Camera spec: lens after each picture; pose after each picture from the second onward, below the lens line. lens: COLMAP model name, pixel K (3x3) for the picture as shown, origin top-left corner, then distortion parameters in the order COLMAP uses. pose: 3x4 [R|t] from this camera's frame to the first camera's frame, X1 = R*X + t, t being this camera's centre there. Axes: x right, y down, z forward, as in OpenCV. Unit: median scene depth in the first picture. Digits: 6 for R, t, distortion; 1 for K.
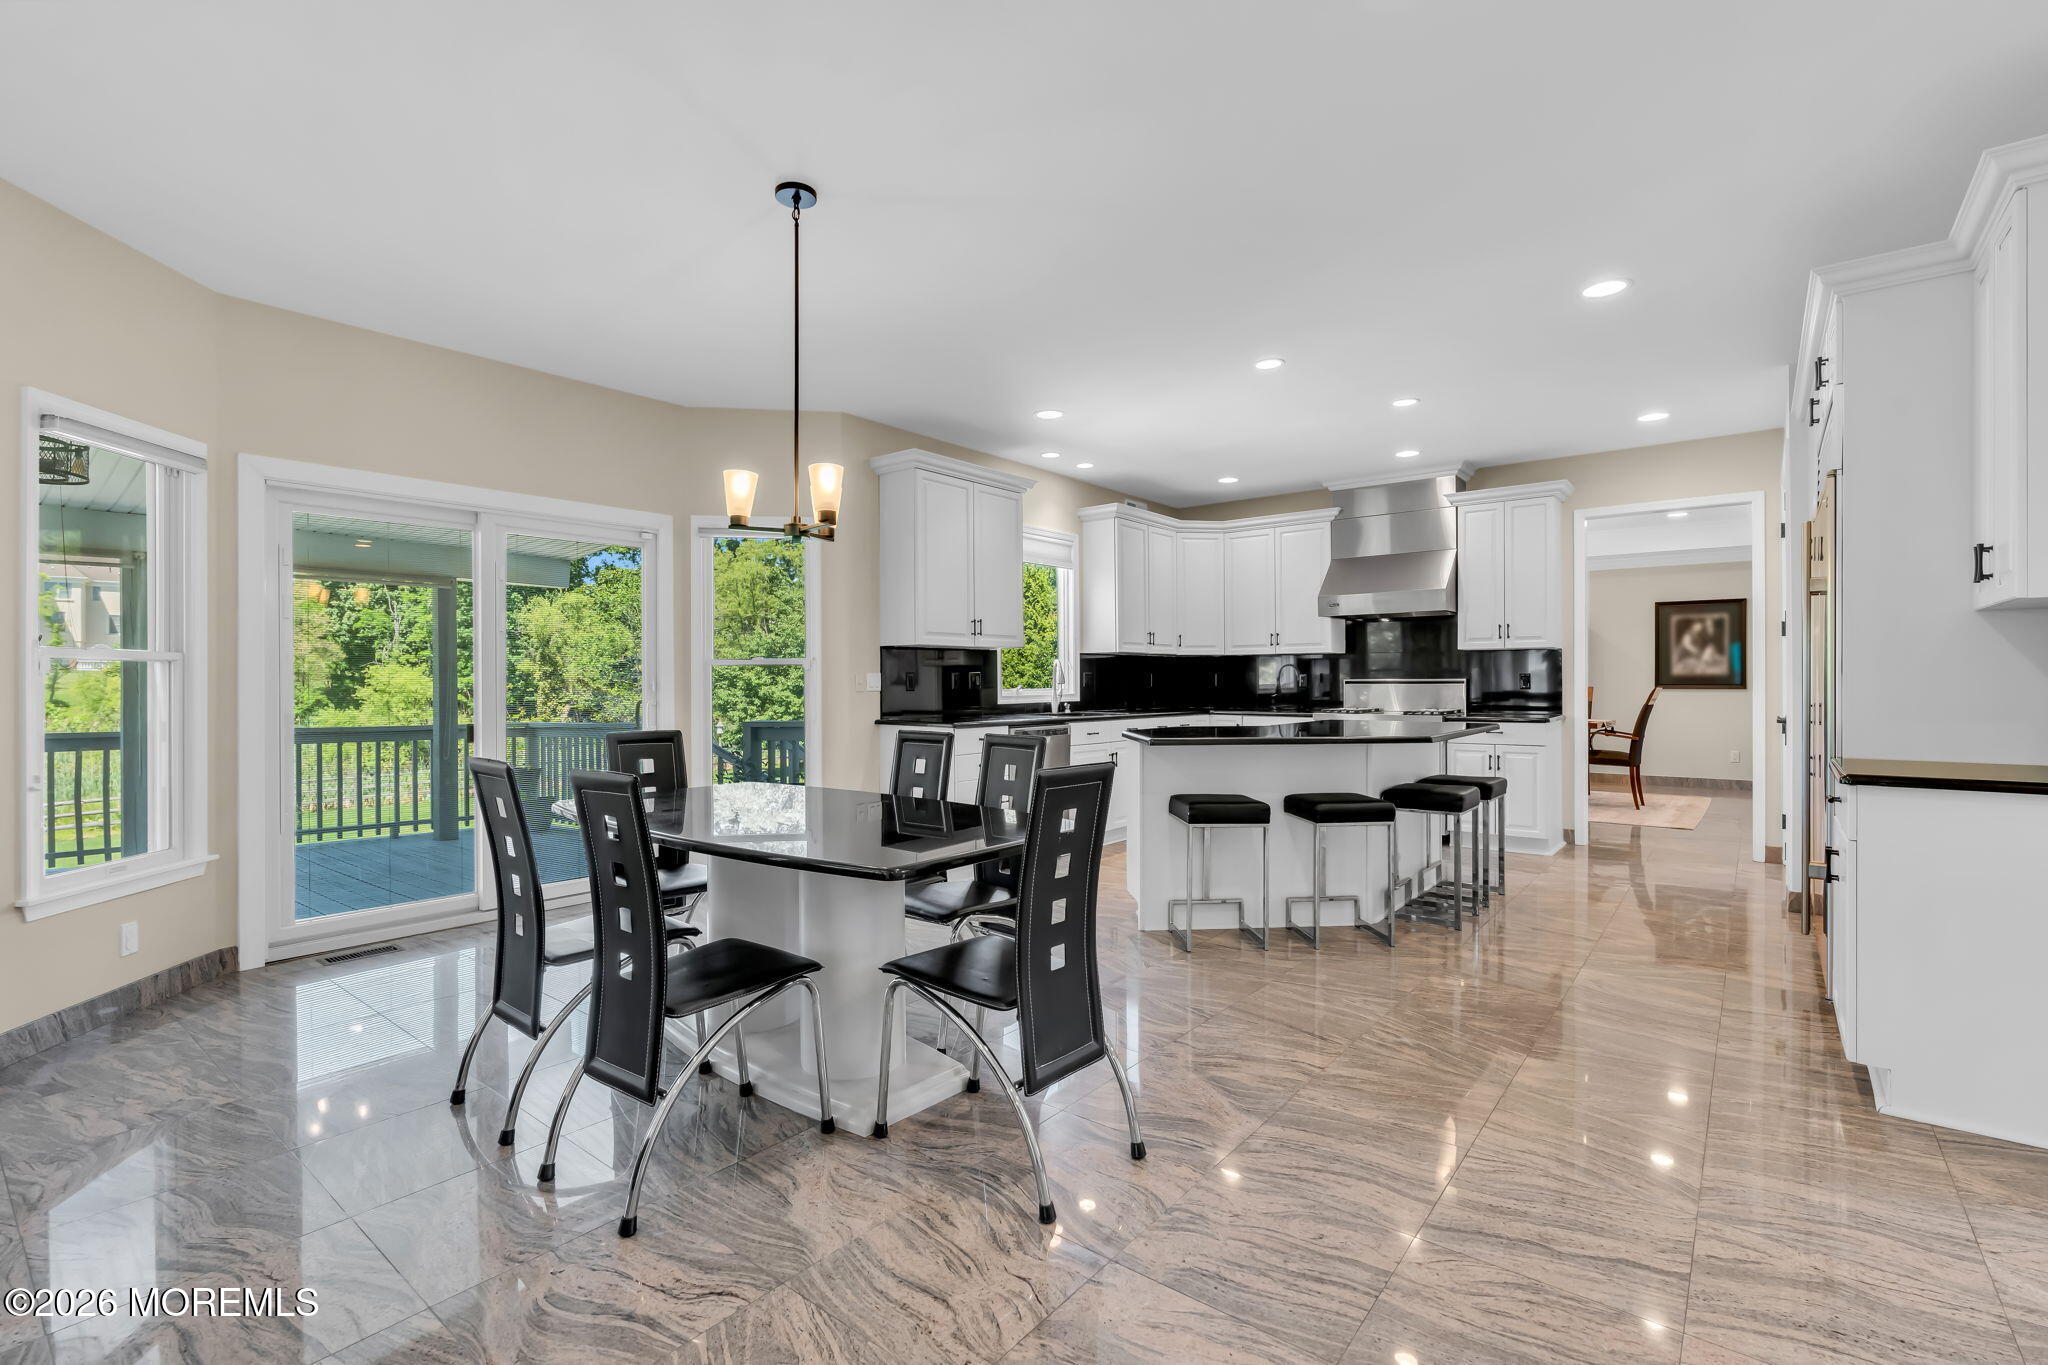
lens RADIAL K [[941.0, 0, 1024.0], [0, 941.0, 682.5], [0, 0, 1]] dist [0.002785, 0.000178]
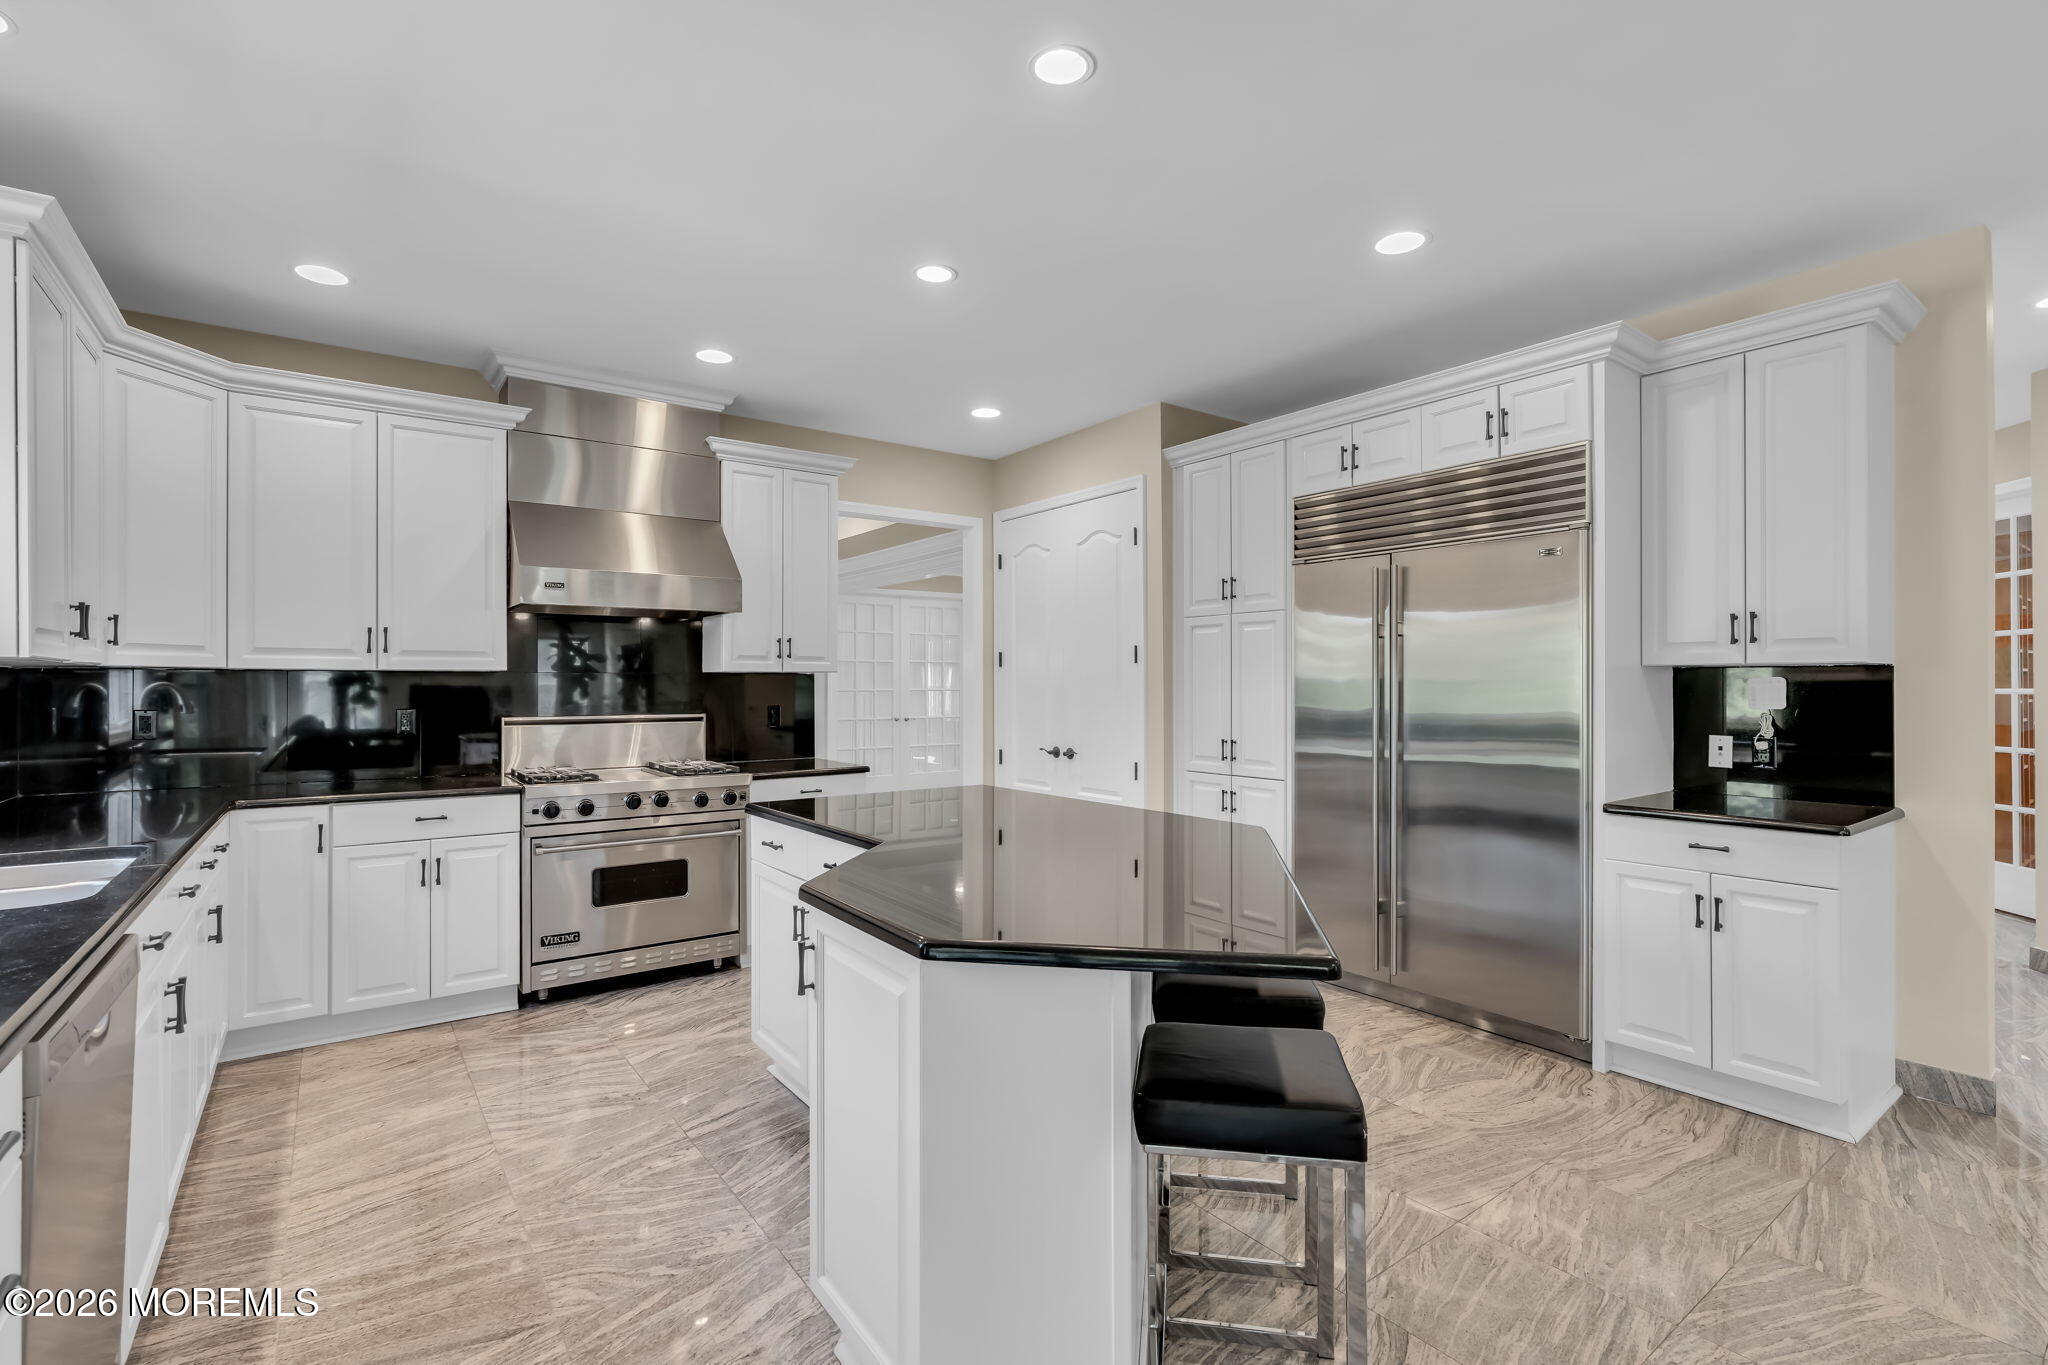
lens RADIAL K [[932.7, 0, 1022.9], [0, 932.7, 677.4], [0, 0, 1]] dist [-0.002432, 0.000031]
pose [[0.258450, 0.010541, 0.965967, -0.115902], [0.001924, 0.999933, -0.011427, -0.021104], [-0.966023, 0.004812, 0.258412, 0.570231]]
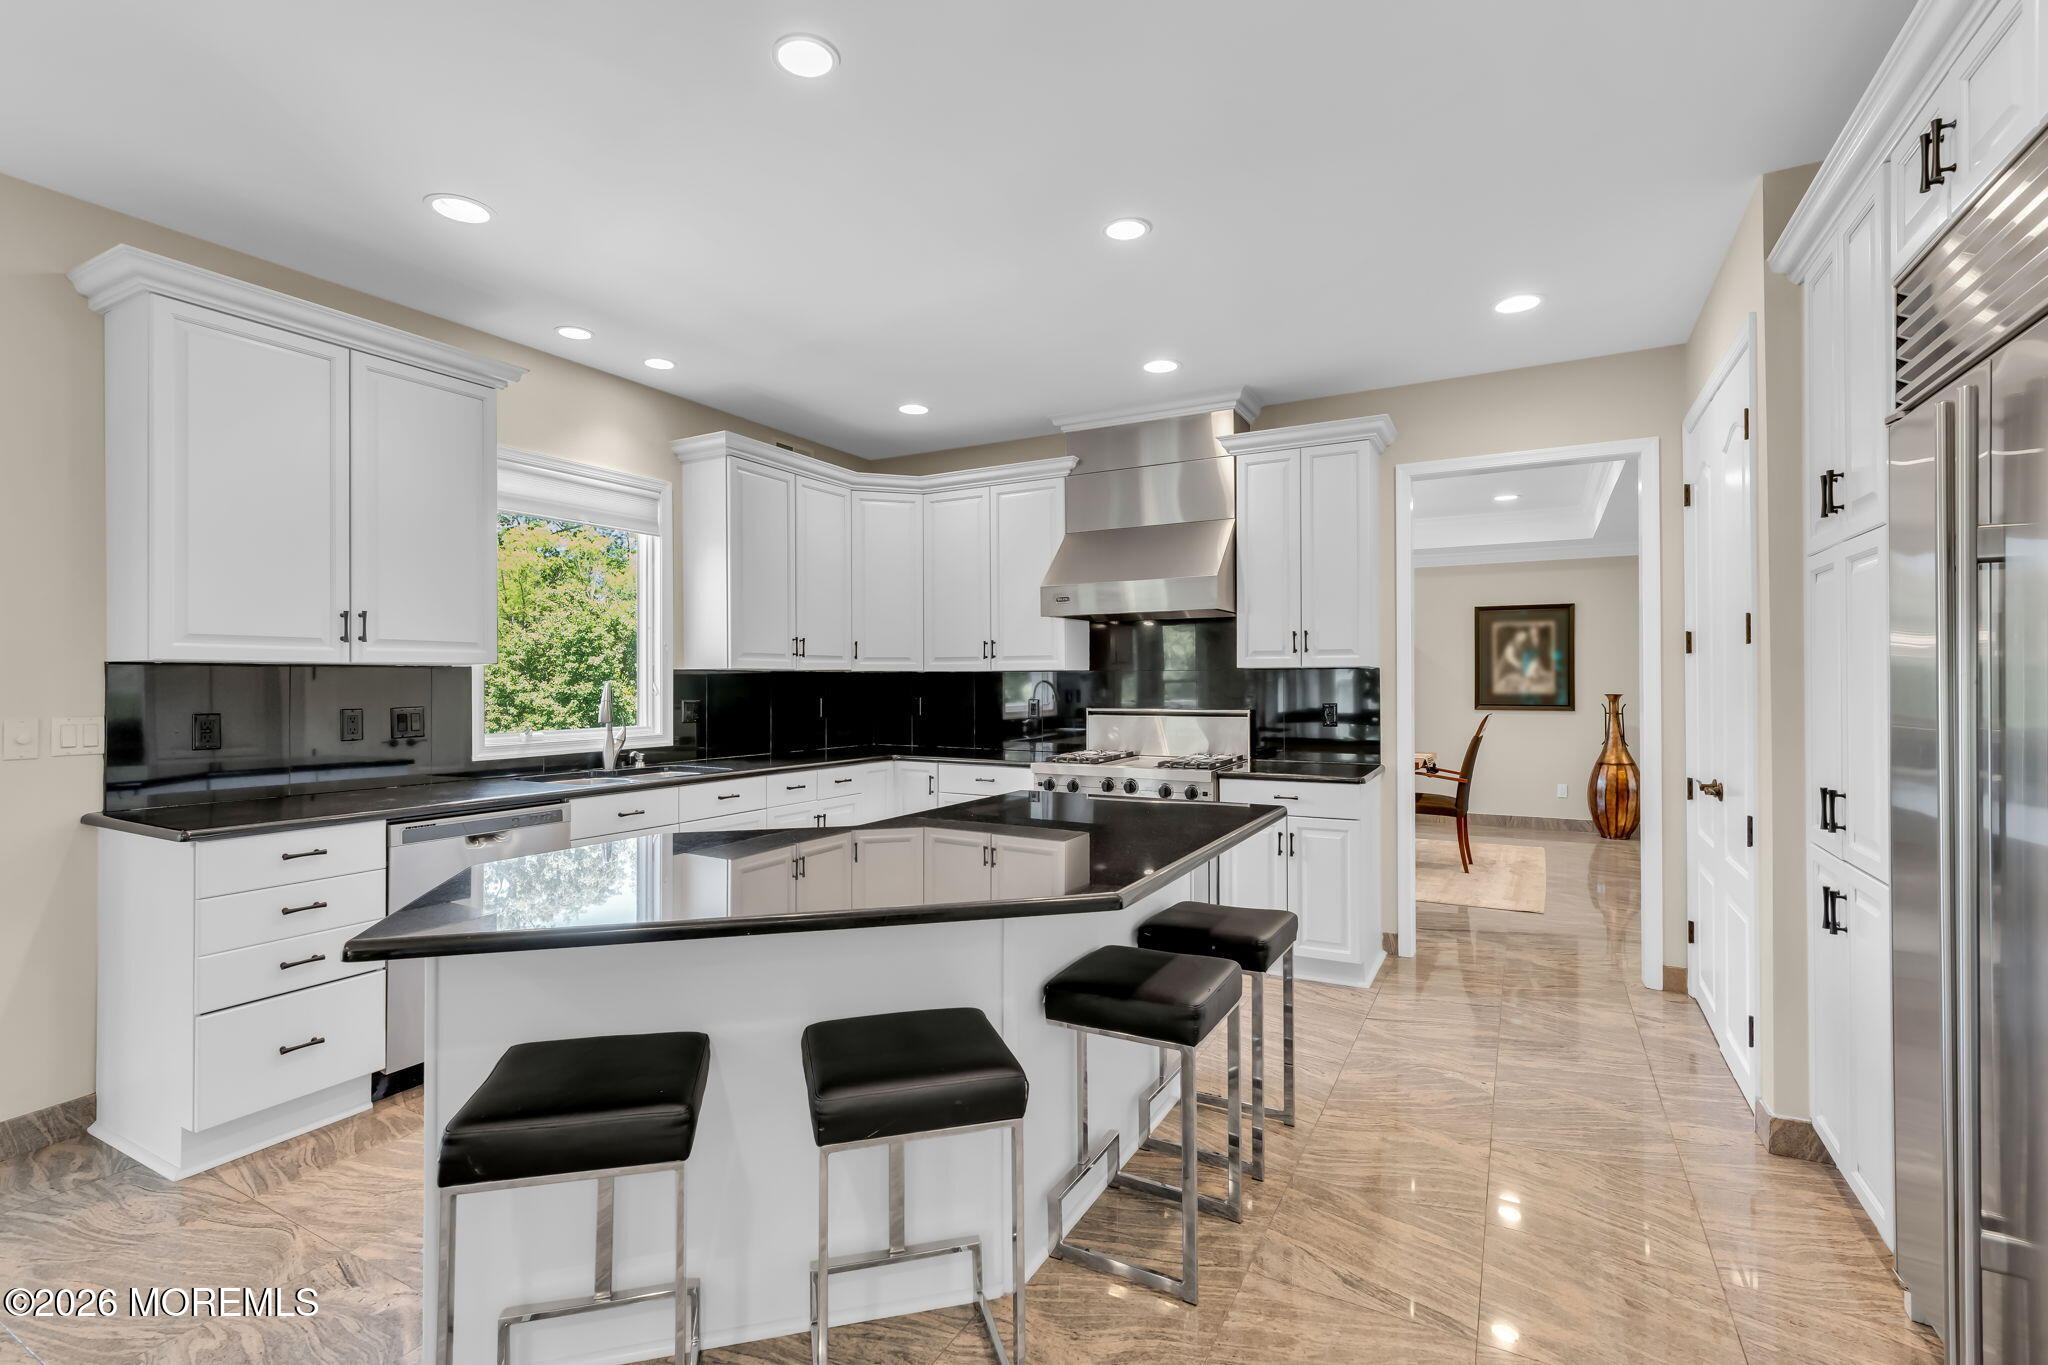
lens RADIAL K [[932.7, 0, 1022.9], [0, 932.7, 677.4], [0, 0, 1]] dist [-0.002432, 0.000031]
pose [[0.985746, 0.001944, 0.168229, 0.182056], [-0.000675, 0.999971, -0.007598, -0.021092], [-0.168239, 0.007376, 0.985719, 0.339752]]
